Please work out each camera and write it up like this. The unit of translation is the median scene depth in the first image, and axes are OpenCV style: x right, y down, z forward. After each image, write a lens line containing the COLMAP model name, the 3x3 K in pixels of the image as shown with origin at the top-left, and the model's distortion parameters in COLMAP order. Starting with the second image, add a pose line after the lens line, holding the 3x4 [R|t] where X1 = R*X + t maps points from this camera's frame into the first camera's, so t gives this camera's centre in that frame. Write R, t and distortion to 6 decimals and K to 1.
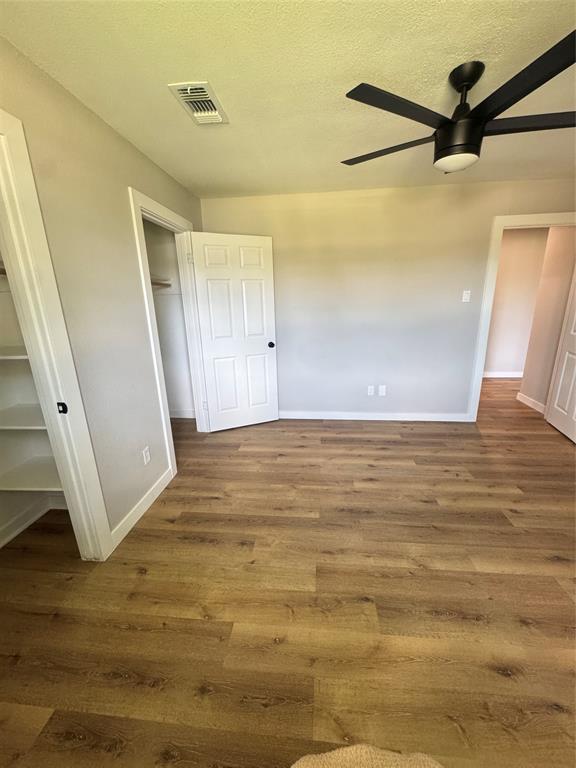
lens RADIAL K [[308.9, 0, 294.1], [0, 308.9, 378.2], [0, 0, 1]] dist [-0.005058, 0.000951]
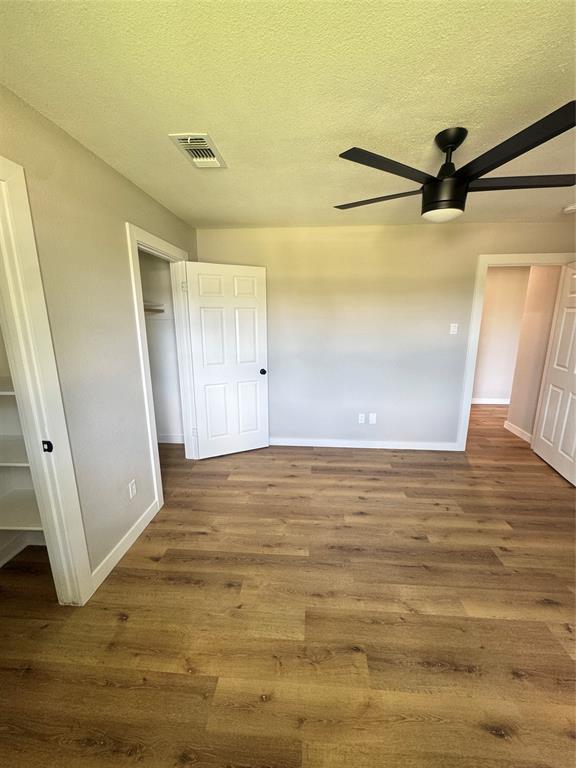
lens RADIAL K [[308.9, 0, 294.0], [0, 308.9, 378.4], [0, 0, 1]] dist [-0.005058, 0.000951]
pose [[0.999477, 0.015497, 0.028400, -0.002087], [-0.013906, 0.998369, -0.055377, -0.051052], [-0.029212, 0.054953, 0.998062, -0.005473]]
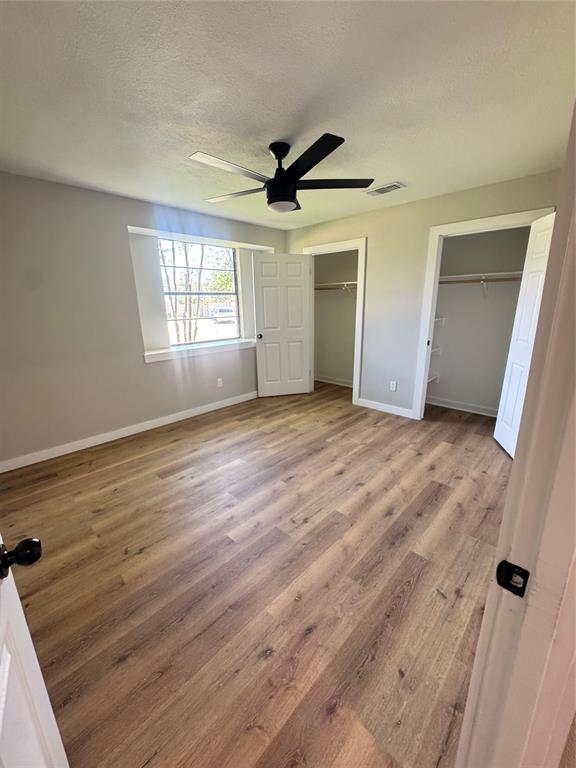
lens RADIAL K [[308.9, 0, 291.7], [0, 308.9, 381.6], [0, 0, 1]] dist [-0.005058, 0.000951]
pose [[-0.614118, 0.231959, -0.754356, 1.208836], [-0.168280, 0.895365, 0.412314, -0.406315], [0.771065, 0.380153, -0.510826, 1.446179]]
